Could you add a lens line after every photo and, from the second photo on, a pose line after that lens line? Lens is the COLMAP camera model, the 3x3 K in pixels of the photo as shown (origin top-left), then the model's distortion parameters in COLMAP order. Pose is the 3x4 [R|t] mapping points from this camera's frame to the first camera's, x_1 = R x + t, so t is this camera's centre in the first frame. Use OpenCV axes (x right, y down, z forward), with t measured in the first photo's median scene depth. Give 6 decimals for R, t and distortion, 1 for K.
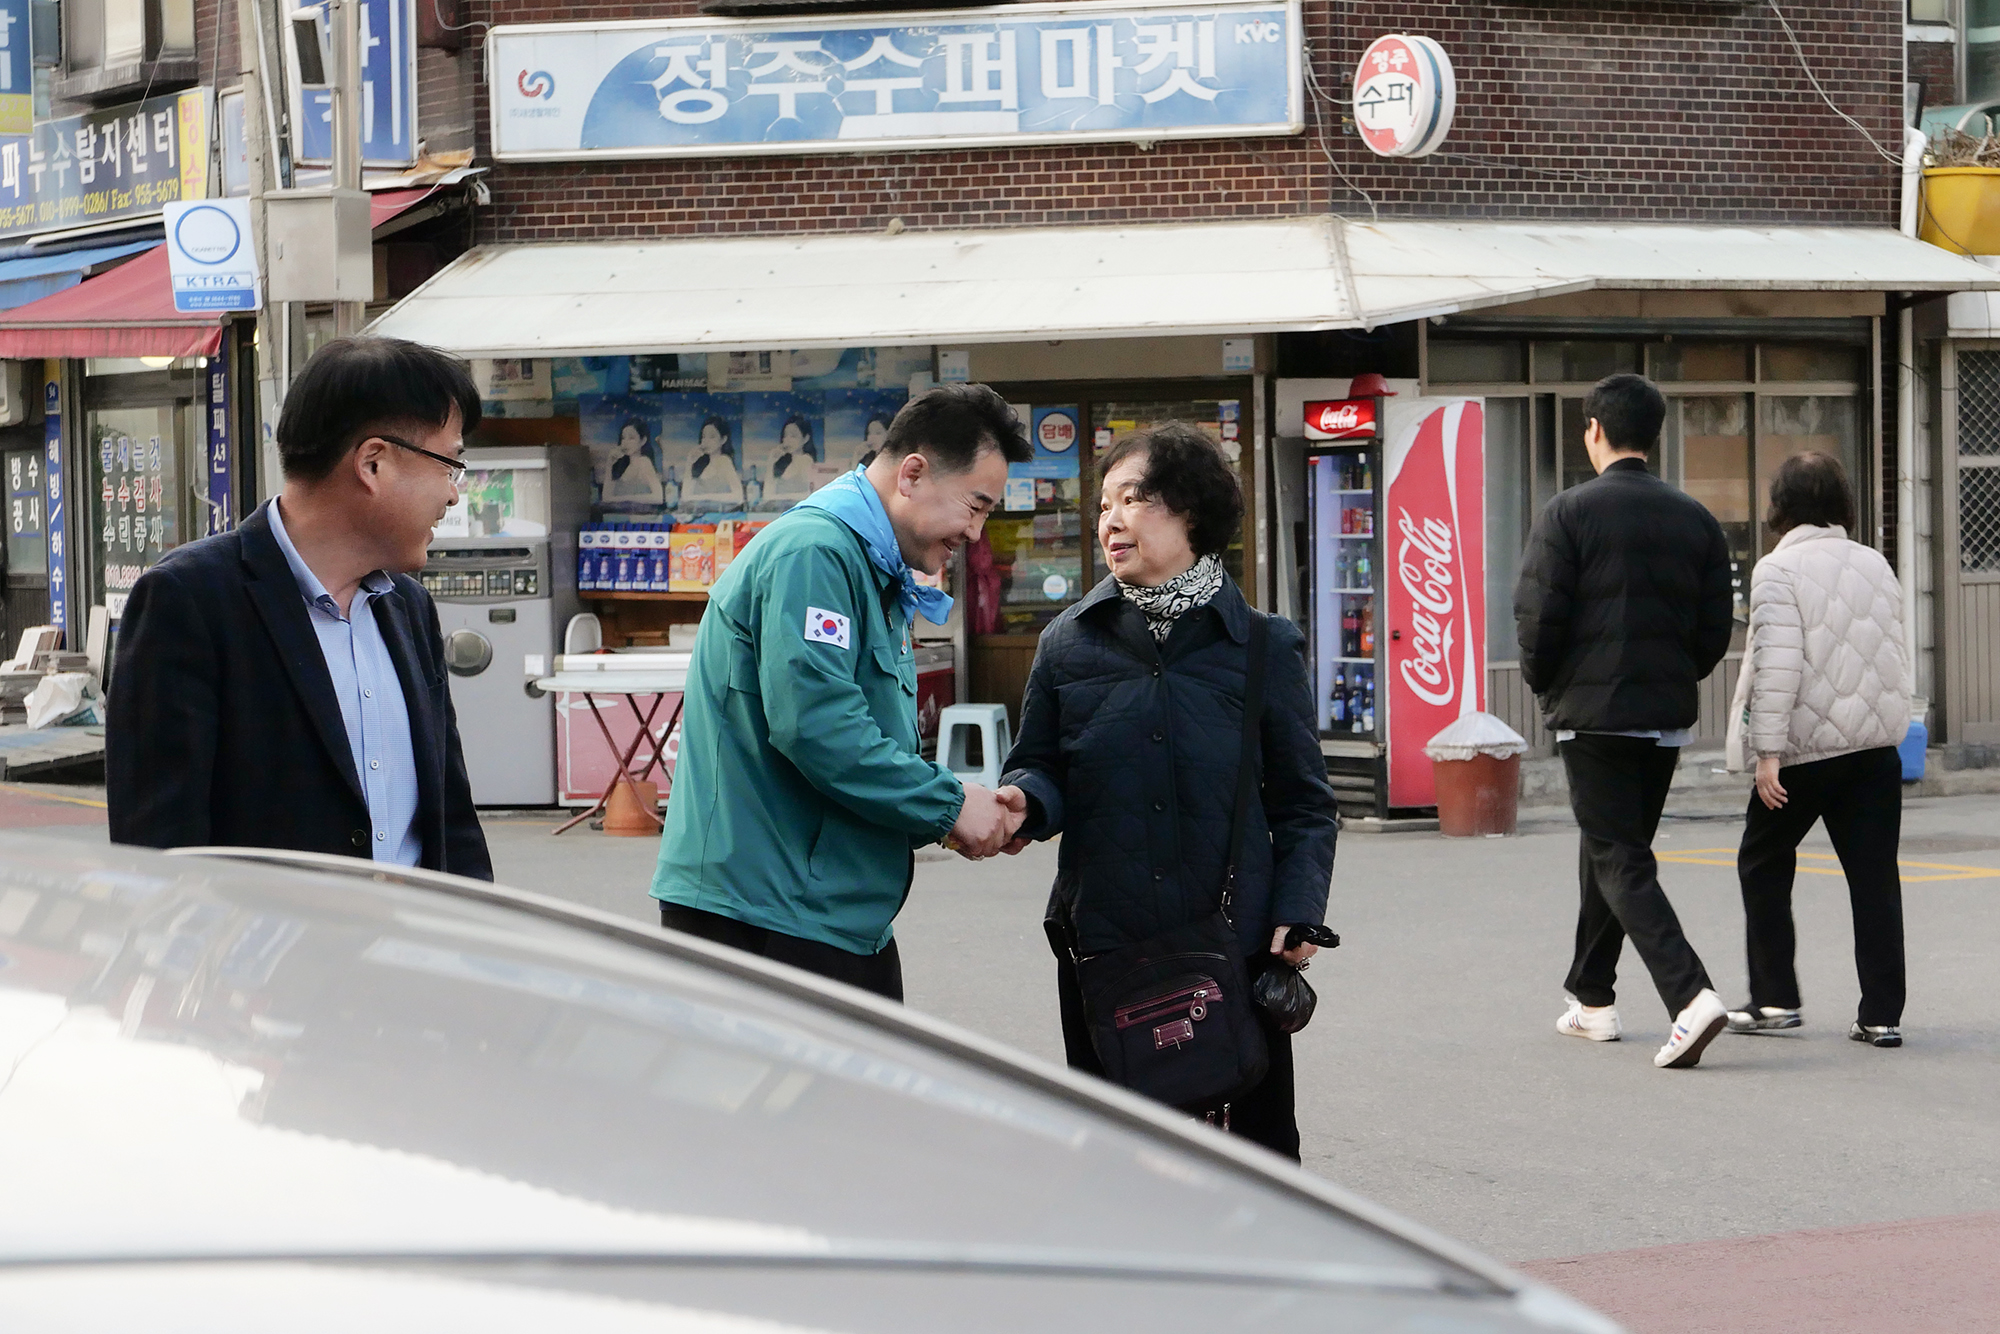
lens RADIAL K [[5281.4, 0, 998.5], [0, 5281.4, 658.9], [0, 0, 1]] dist [0.058401, 0.000000]
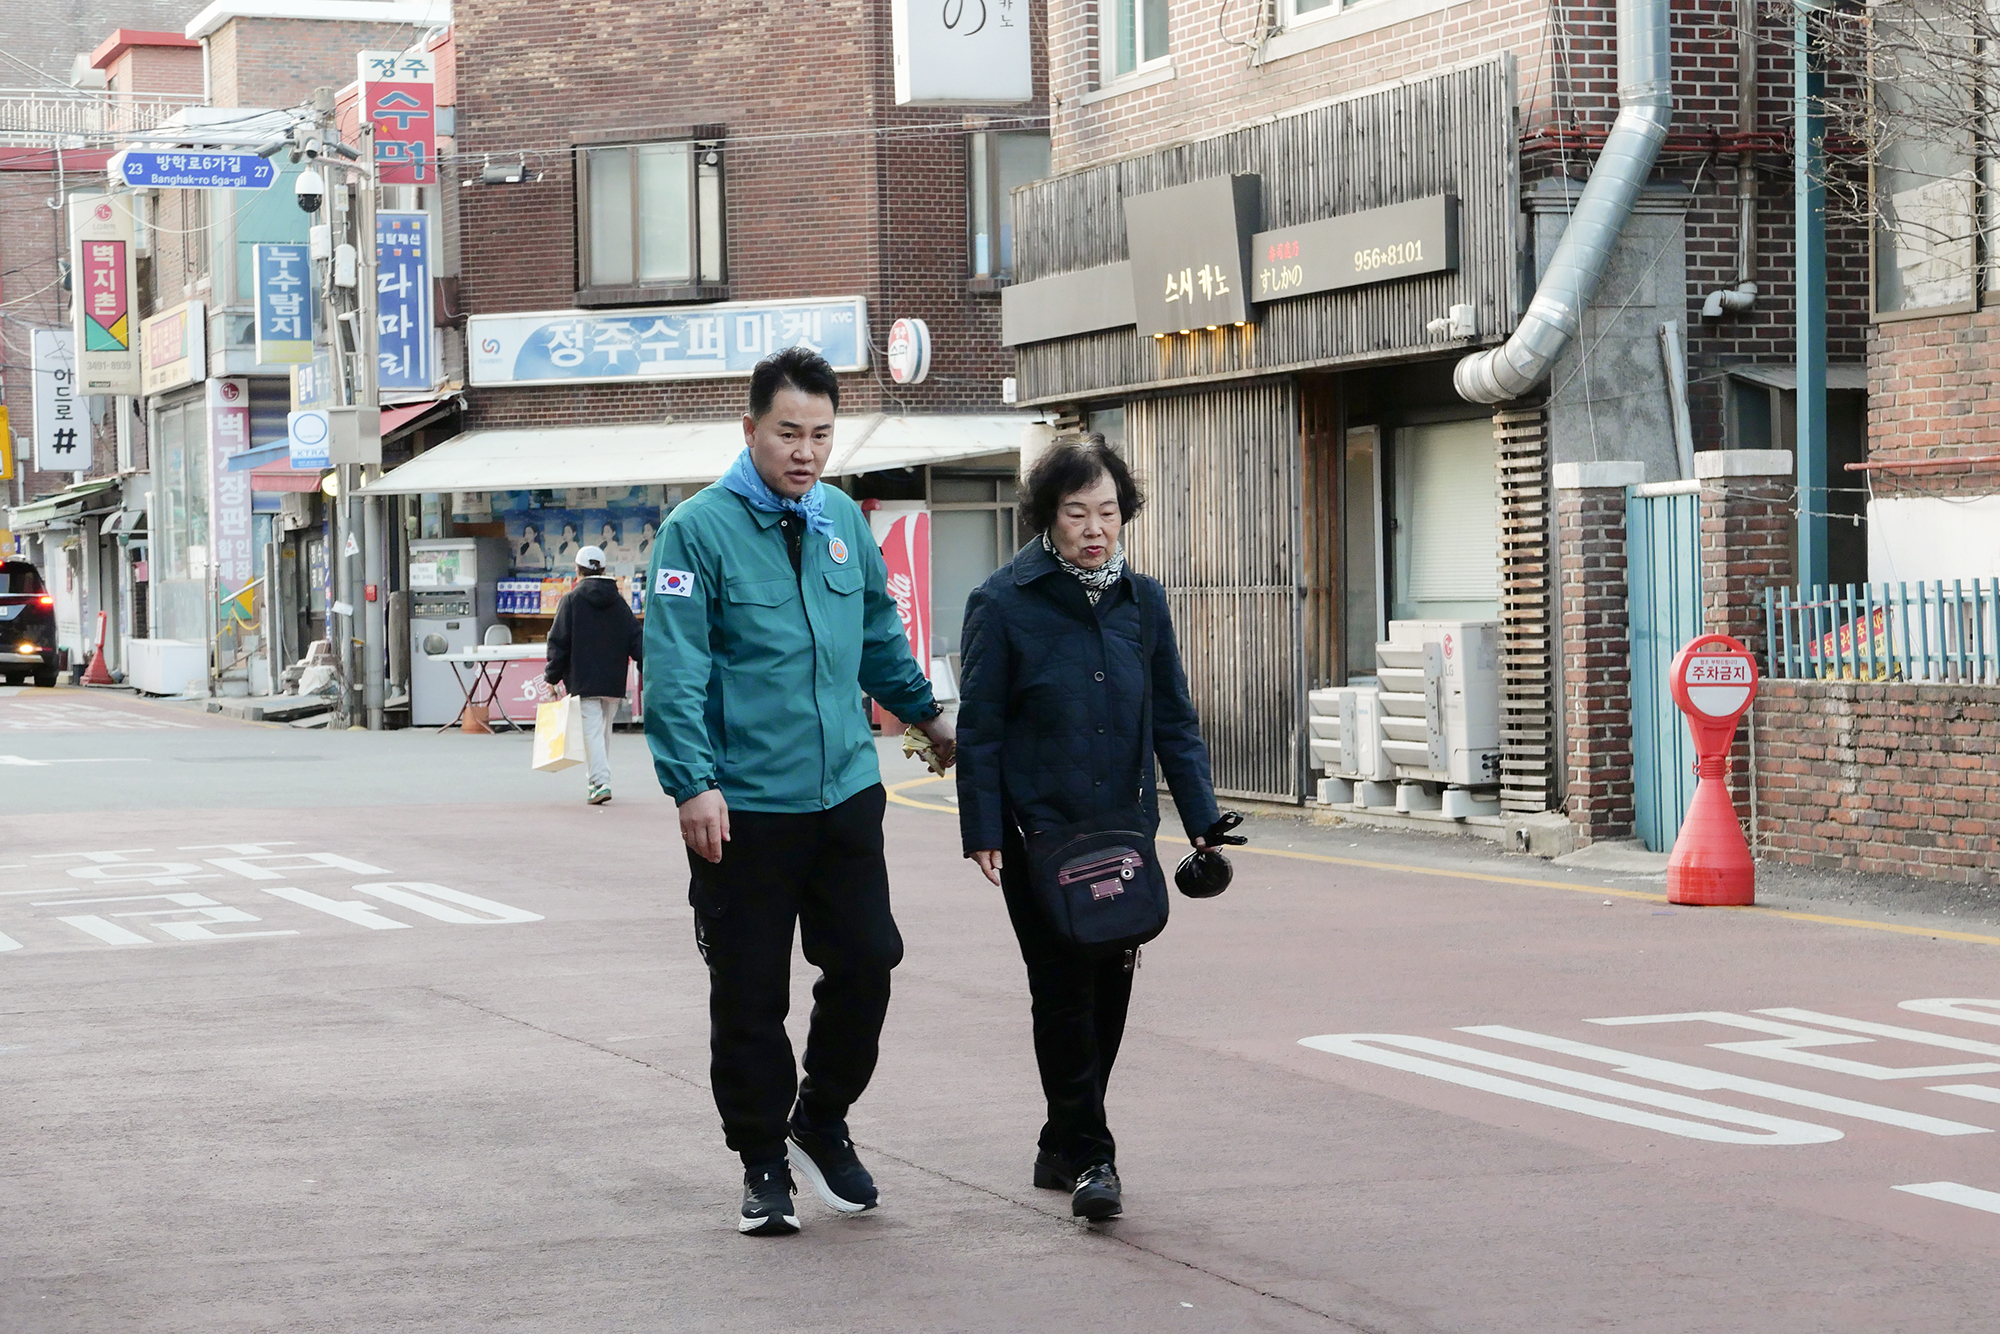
lens RADIAL K [[5281.4, 0, 1002.0], [0, 5281.4, 670.3], [0, 0, 1]] dist [0.058401, 0.000000]
pose [[0.978659, 0.001659, -0.205486, 0.487069], [-0.004633, 0.999891, -0.013991, 0.033279], [0.205441, 0.014645, 0.978560, -0.822220]]
